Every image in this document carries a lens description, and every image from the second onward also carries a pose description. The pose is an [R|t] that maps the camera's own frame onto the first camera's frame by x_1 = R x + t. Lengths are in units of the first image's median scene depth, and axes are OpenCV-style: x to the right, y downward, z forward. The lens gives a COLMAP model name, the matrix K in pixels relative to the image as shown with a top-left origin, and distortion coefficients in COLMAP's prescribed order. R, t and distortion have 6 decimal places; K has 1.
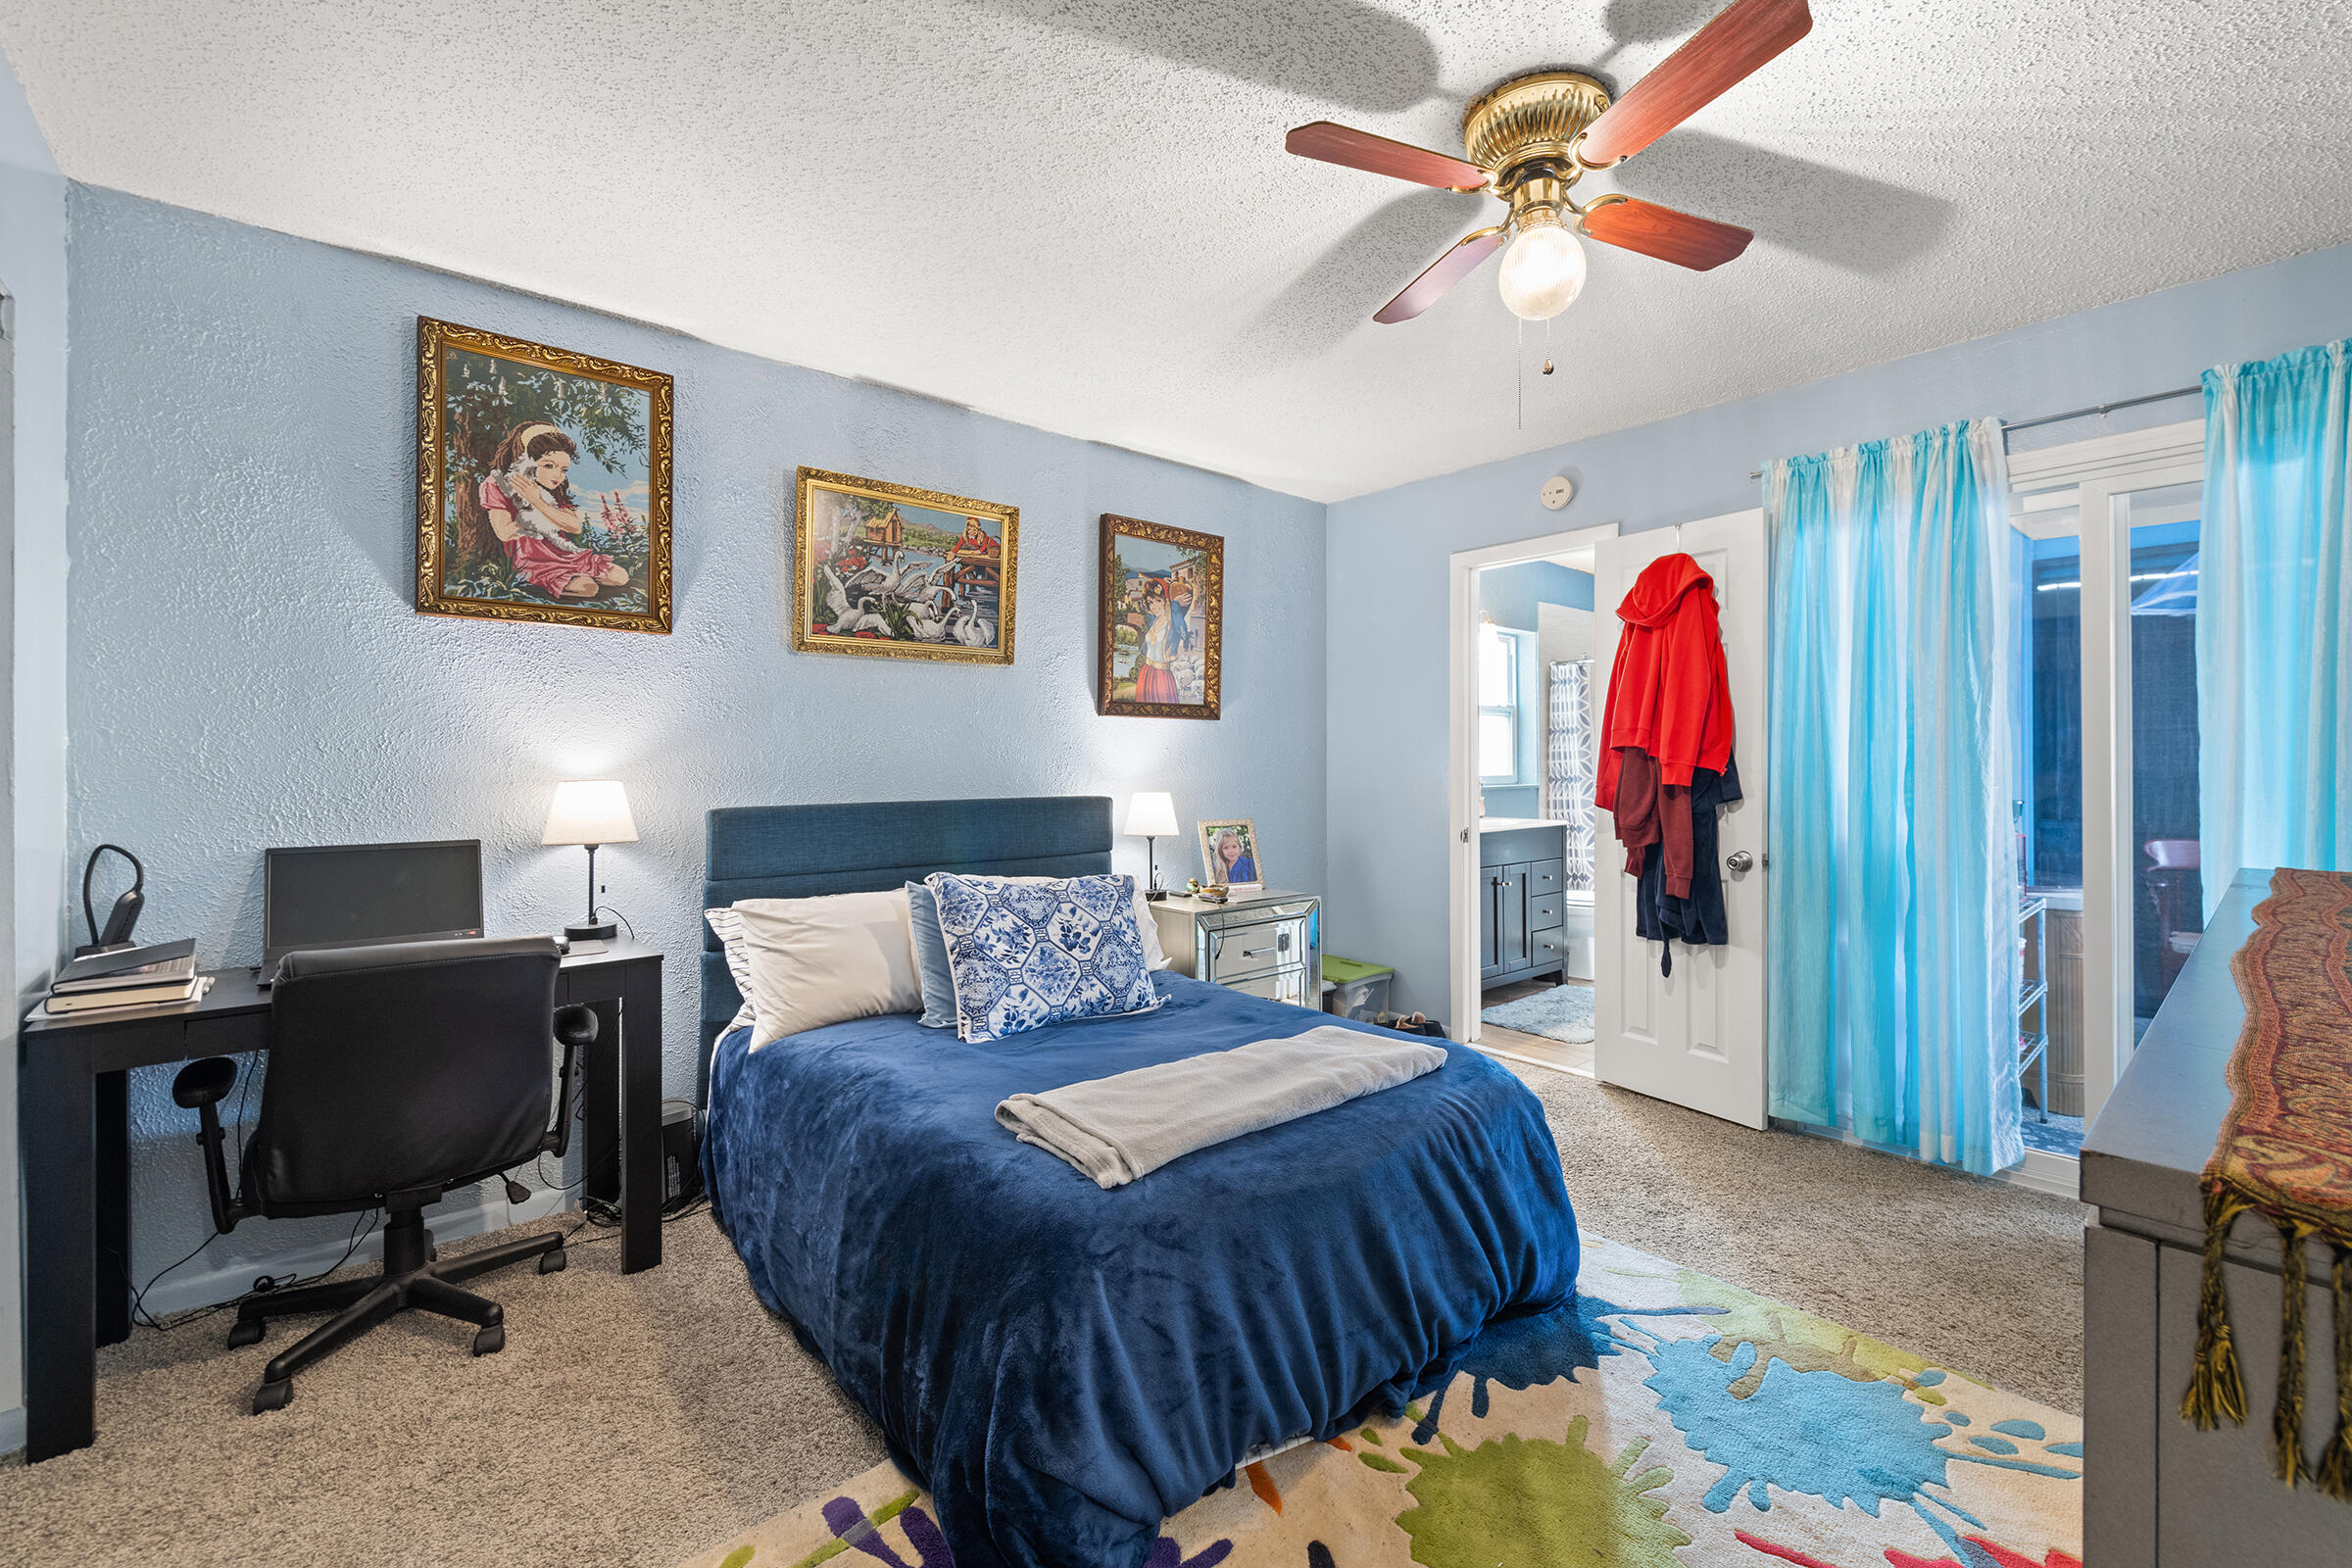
lens RADIAL K [[985.1, 0, 1226.5], [0, 985.1, 762.1], [0, 0, 1]] dist [0.020101, -0.000180]
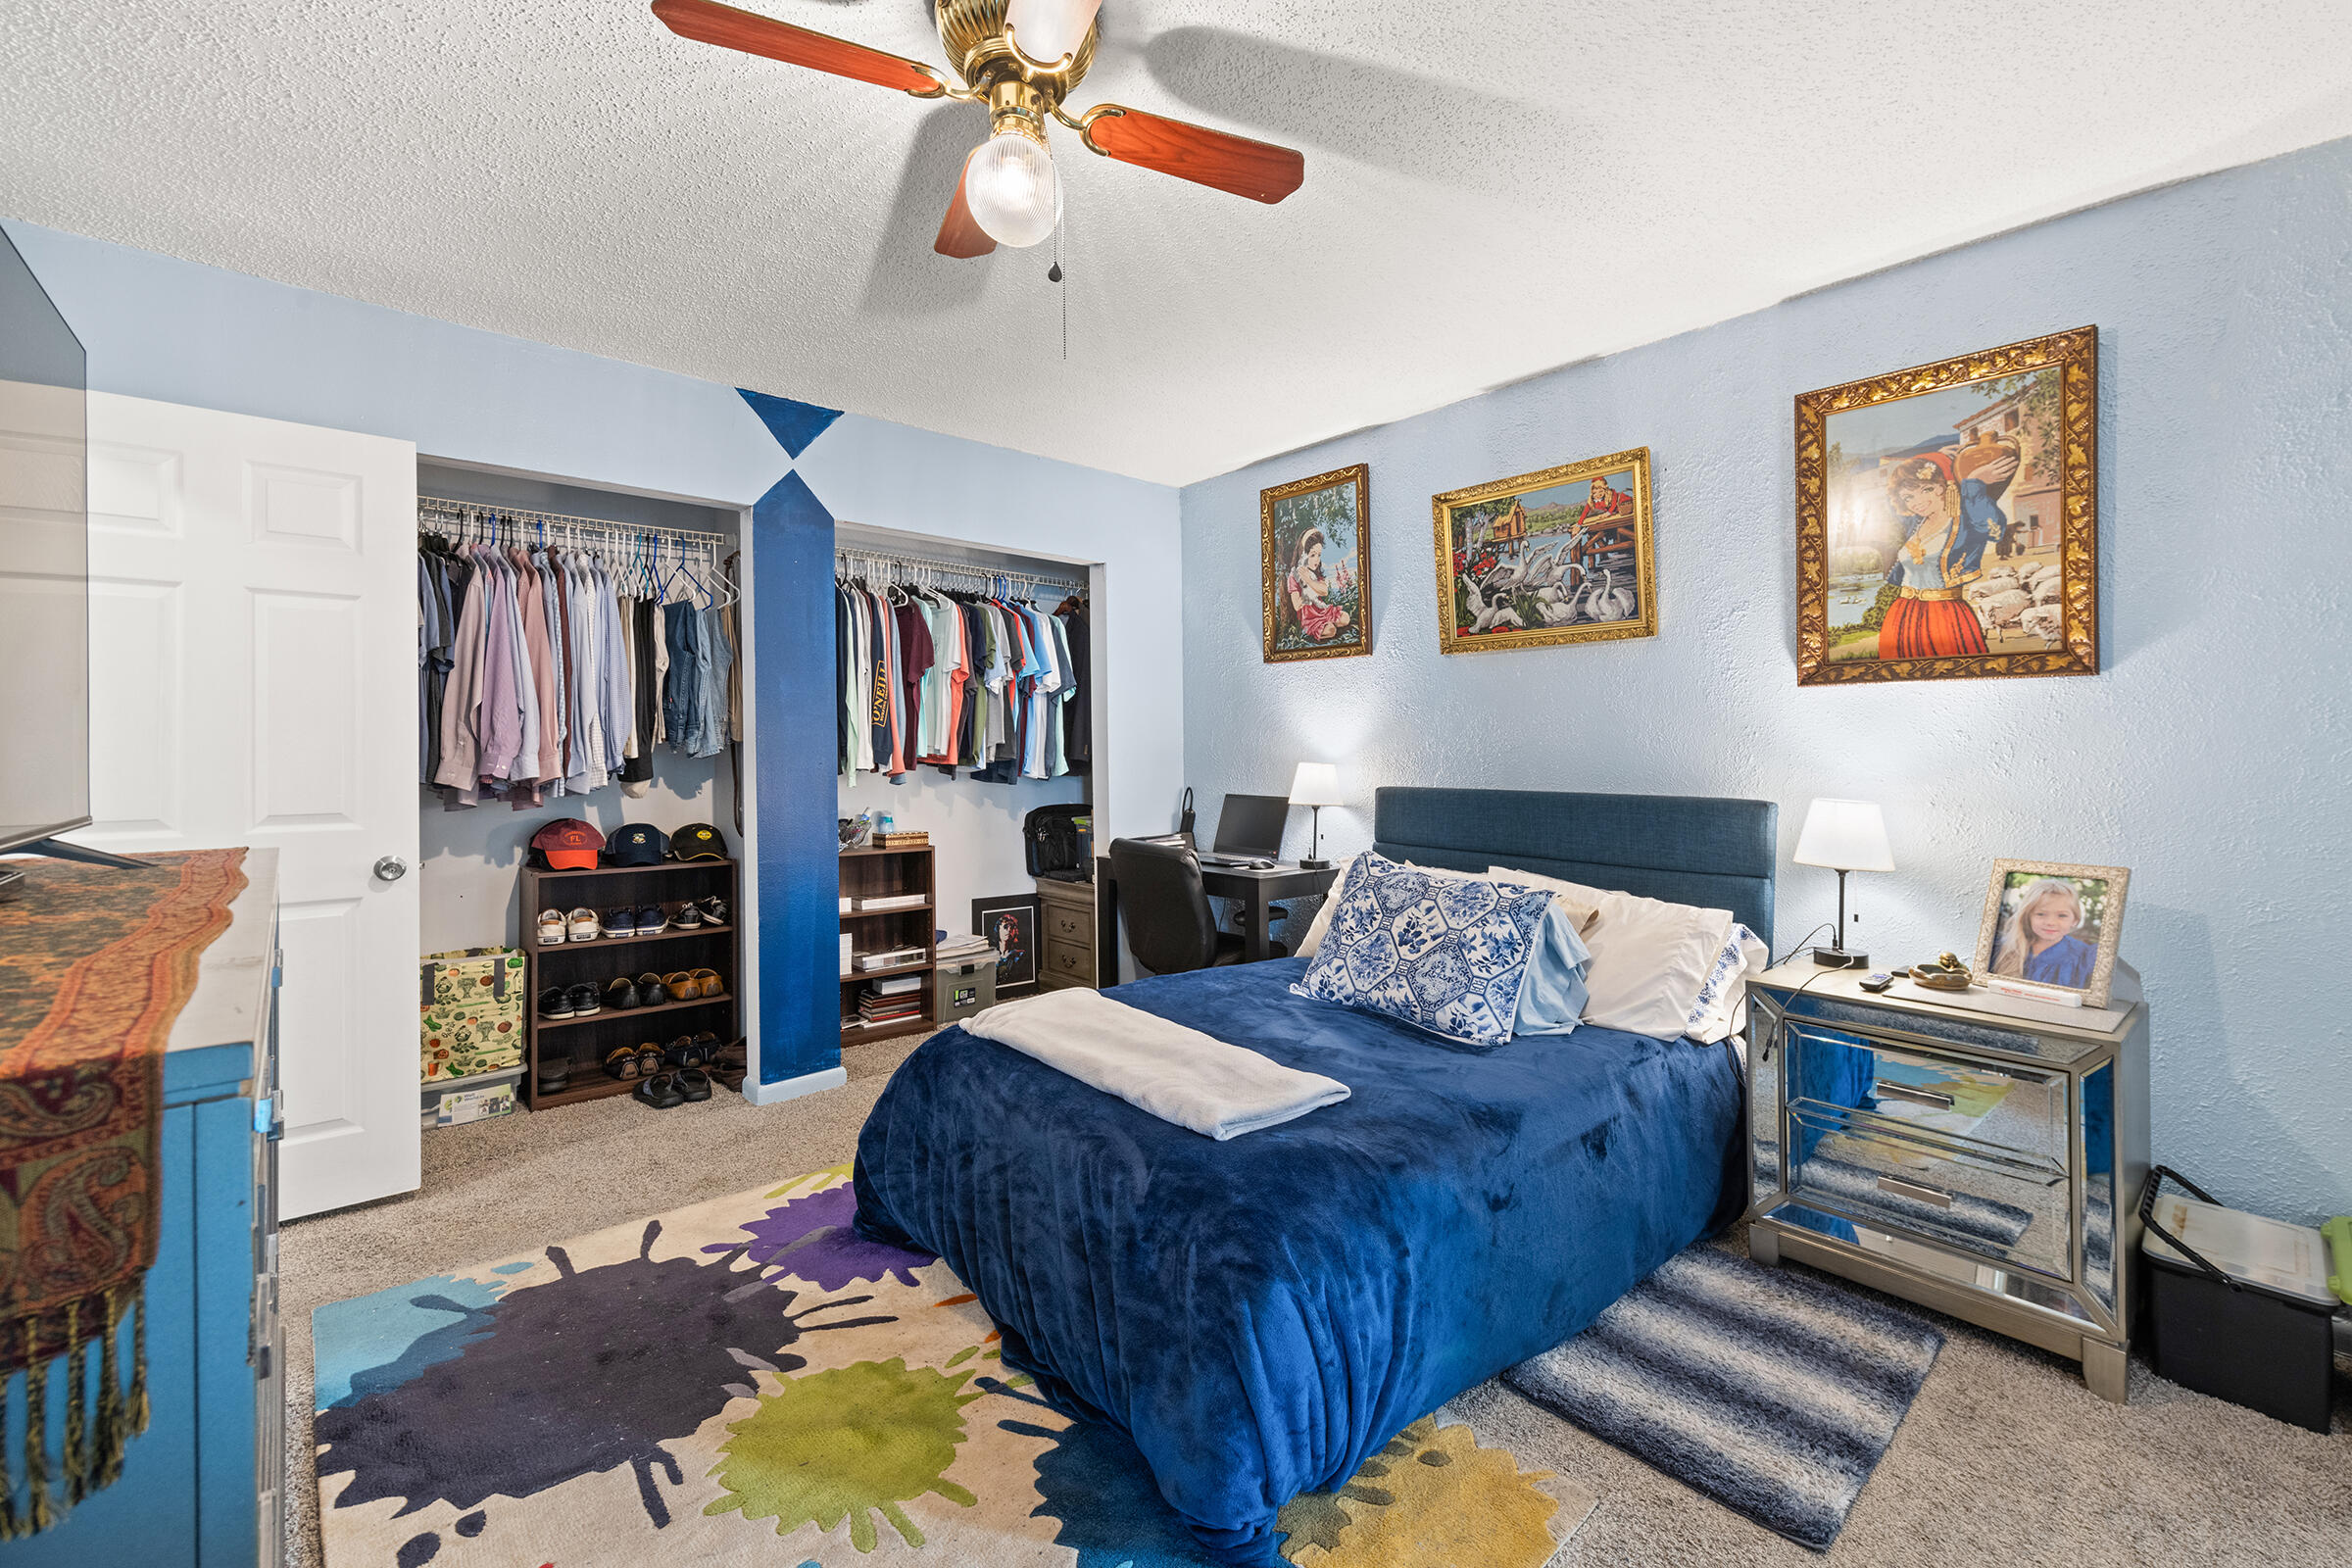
lens RADIAL K [[1031.9, 0, 1211.3], [0, 1031.9, 756.8], [0, 0, 1]] dist [0.016057, -0.000367]
pose [[-0.020414, 0.008940, -0.999752, 0.737982], [-0.004843, 0.999947, 0.009041, -0.002404], [0.999780, 0.005026, -0.020369, 0.717136]]
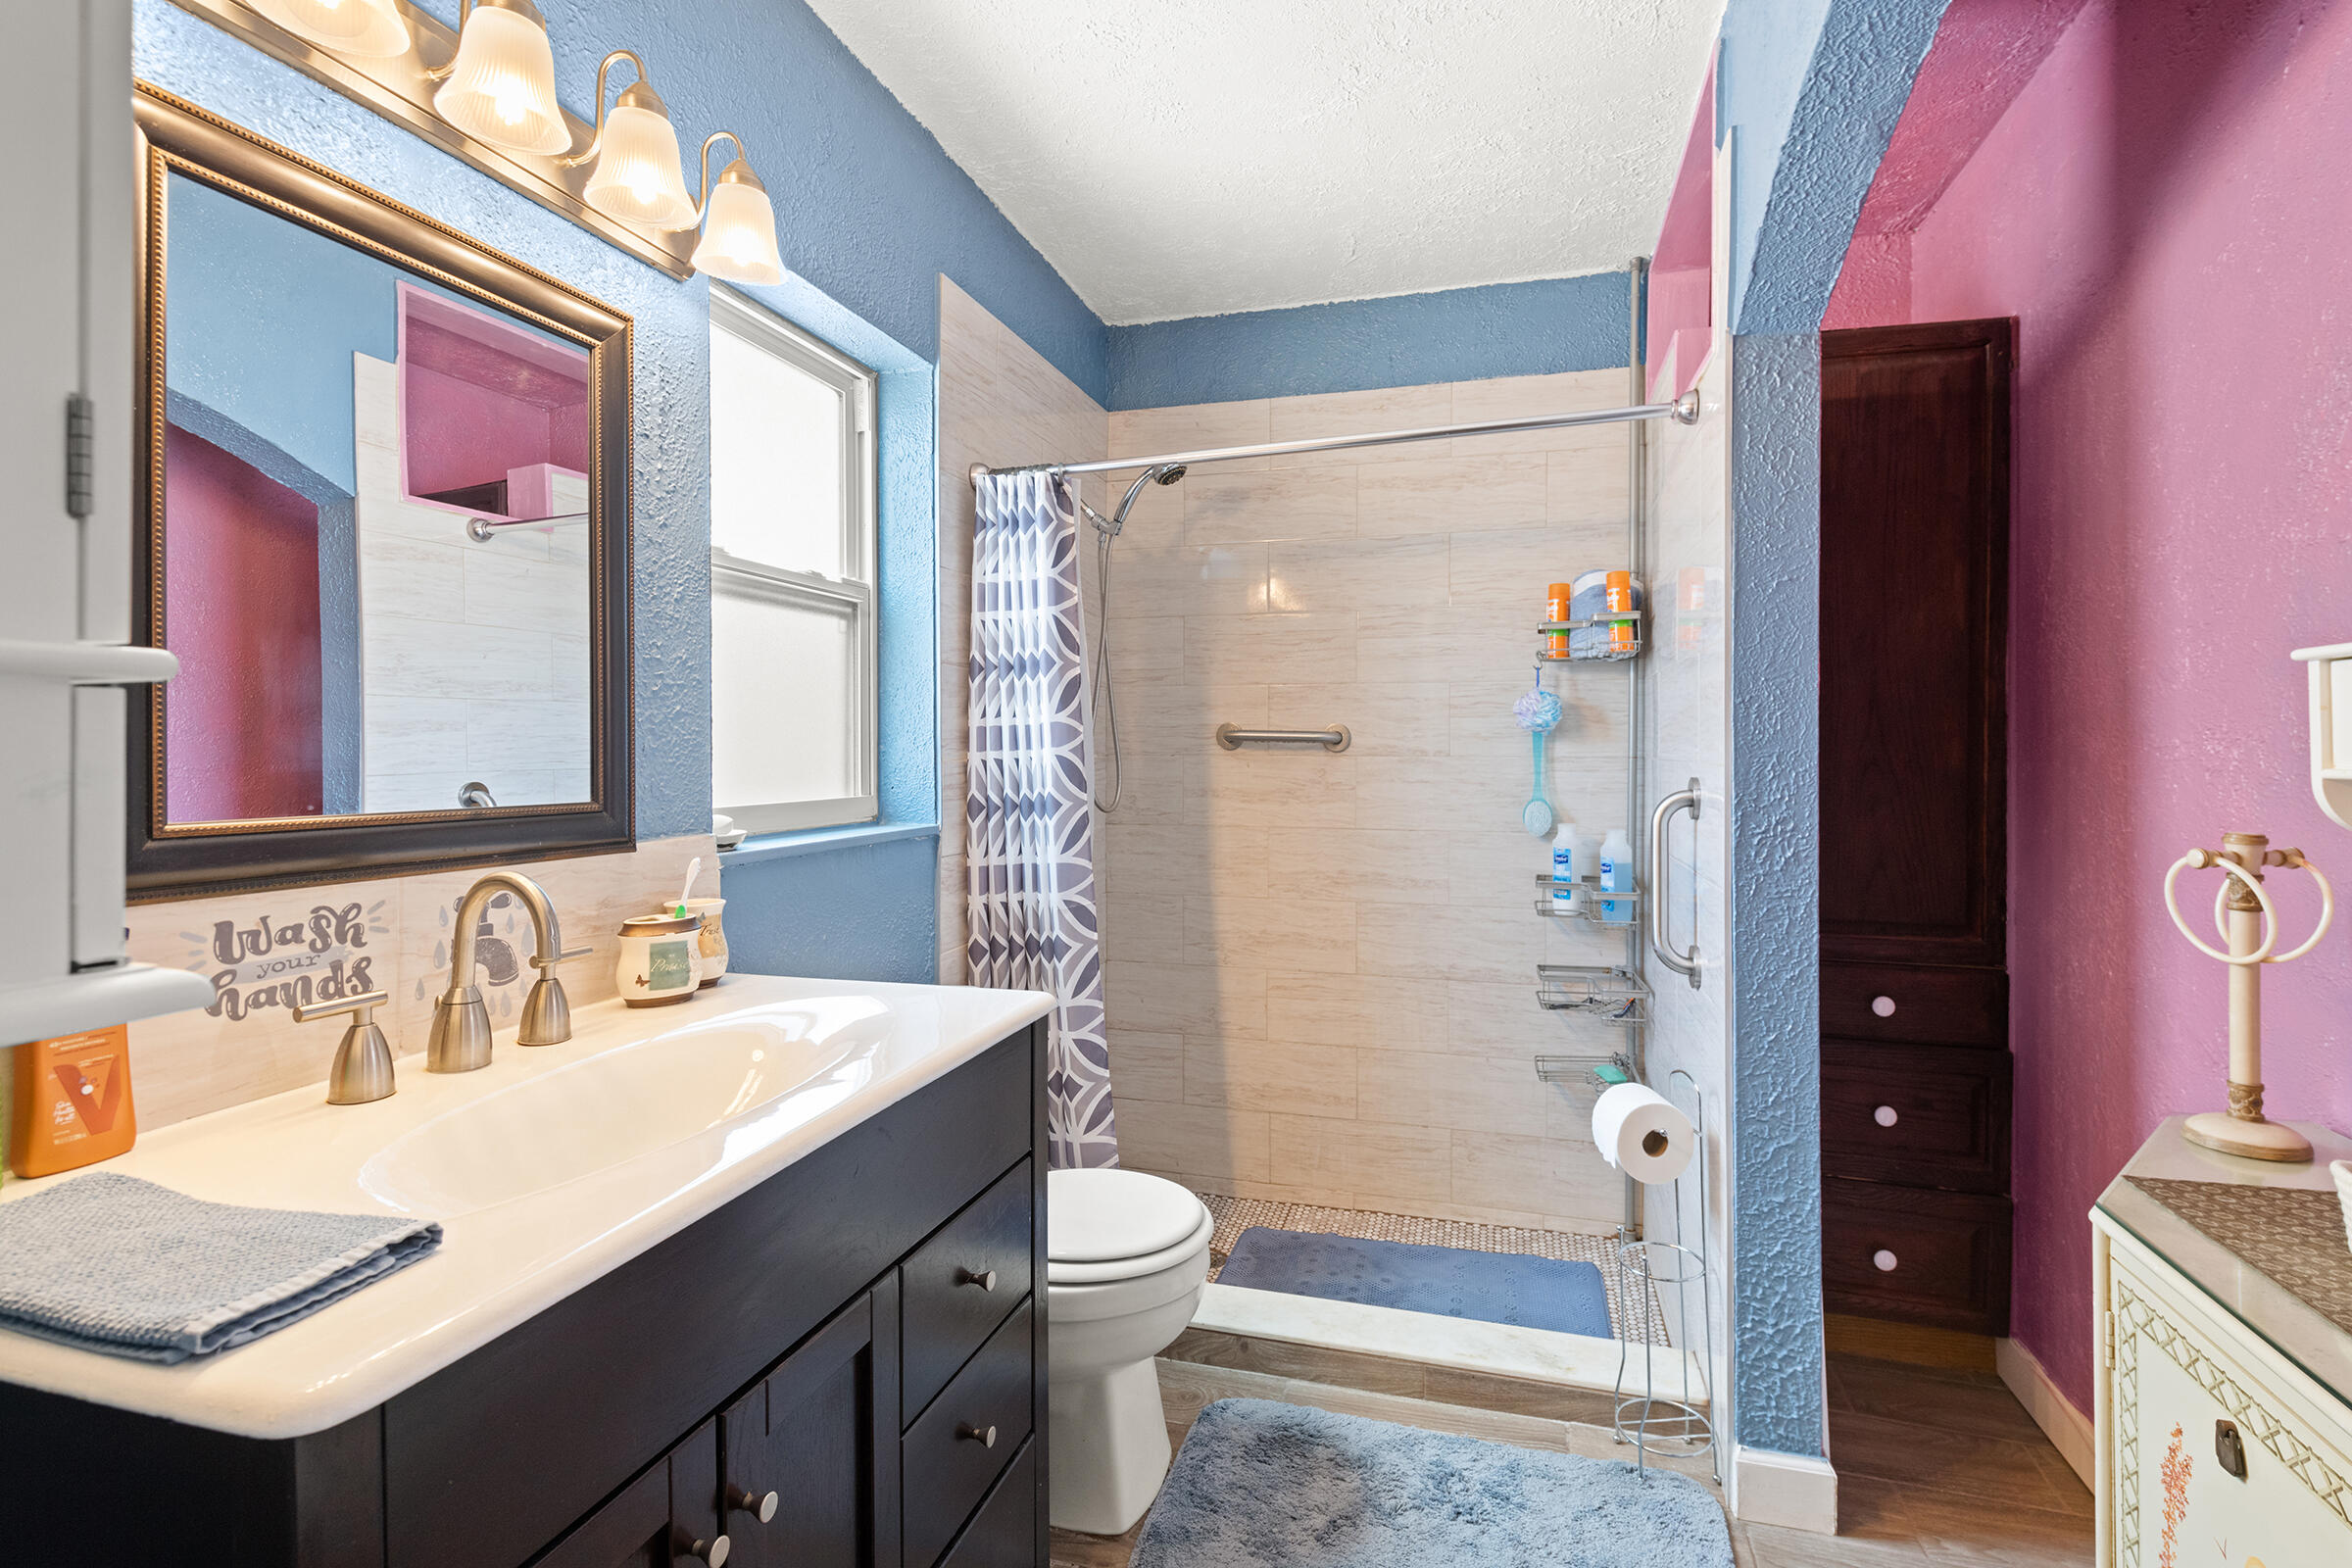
lens RADIAL K [[1052.6, 0, 1175.5], [0, 1052.6, 739.1], [0, 0, 1]] dist [-0.000341, -0.000015]
pose [[0.865487, 0.001820, 0.500928, 0.395313], [-0.003258, 0.999993, 0.001997, -0.013358], [-0.500921, -0.003360, 0.865487, 1.244815]]
